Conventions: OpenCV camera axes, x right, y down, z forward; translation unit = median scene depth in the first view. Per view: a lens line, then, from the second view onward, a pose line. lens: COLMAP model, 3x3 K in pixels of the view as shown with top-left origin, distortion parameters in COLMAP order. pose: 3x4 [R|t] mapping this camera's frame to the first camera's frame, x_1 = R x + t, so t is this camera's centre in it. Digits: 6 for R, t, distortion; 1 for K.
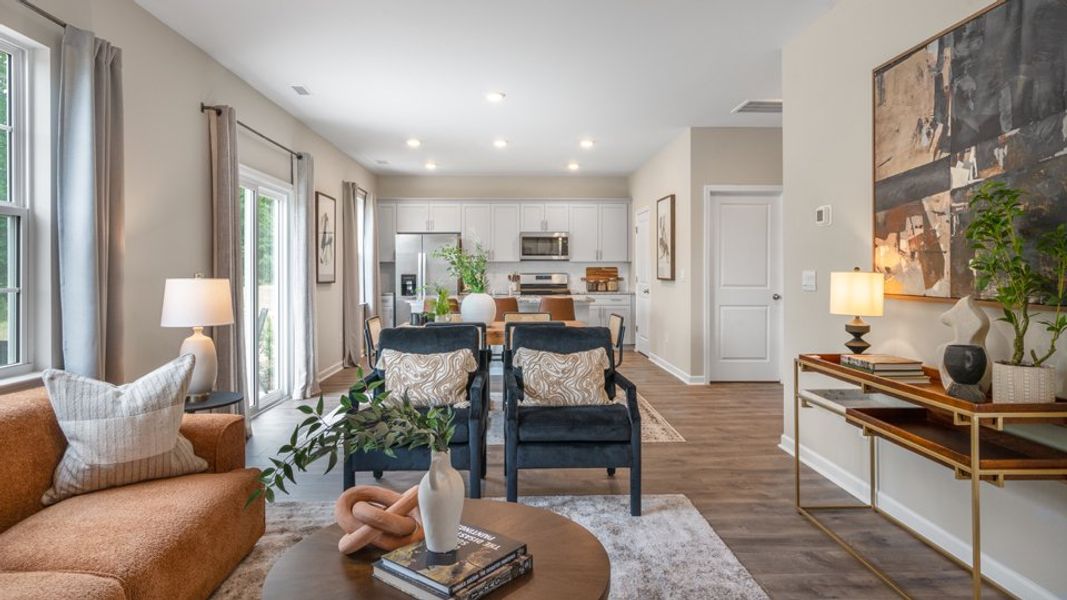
lens RADIAL K [[622.1, 0, 530.2], [0, 622.1, 267.8], [0, 0, 1]] dist [0.003971, -0.000221]
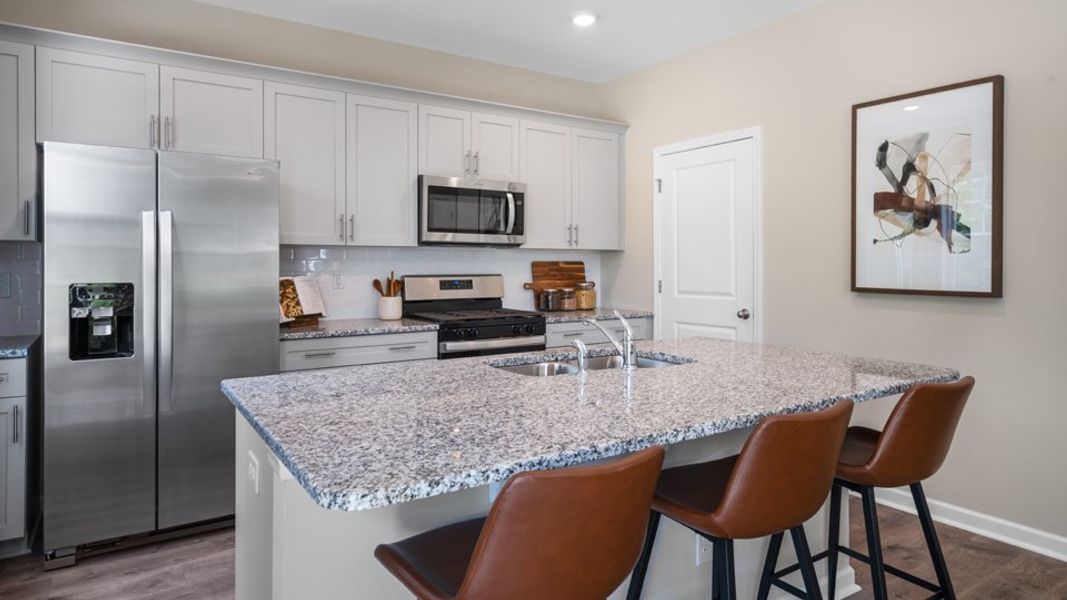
lens RADIAL K [[622.1, 0, 530.2], [0, 622.1, 267.8], [0, 0, 1]] dist [0.003971, -0.000221]
pose [[0.854810, -0.001078, 0.518941, -0.224434], [-0.004280, 0.999949, 0.009127, -0.000434], [-0.518924, -0.010023, 0.854762, 0.833591]]
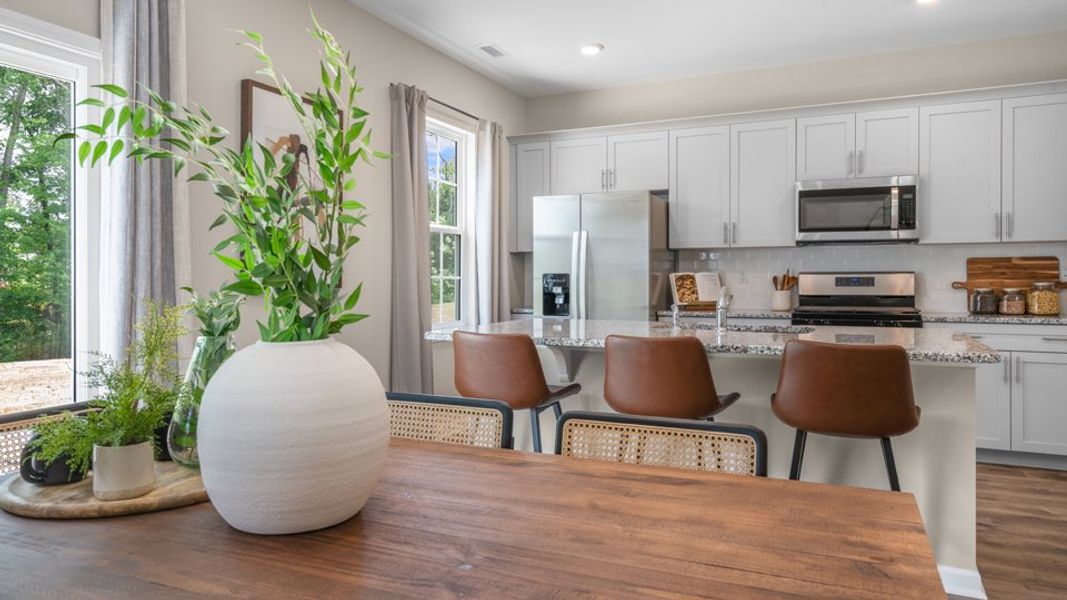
lens RADIAL K [[695.2, 0, 529.4], [0, 695.2, 279.4], [0, 0, 1]] dist [0.009131, -0.000775]
pose [[0.891446, 0.001322, -0.453125, 0.055691], [0.001439, 0.999982, 0.005747, 0.015209], [0.453125, -0.005775, 0.891428, 0.618072]]
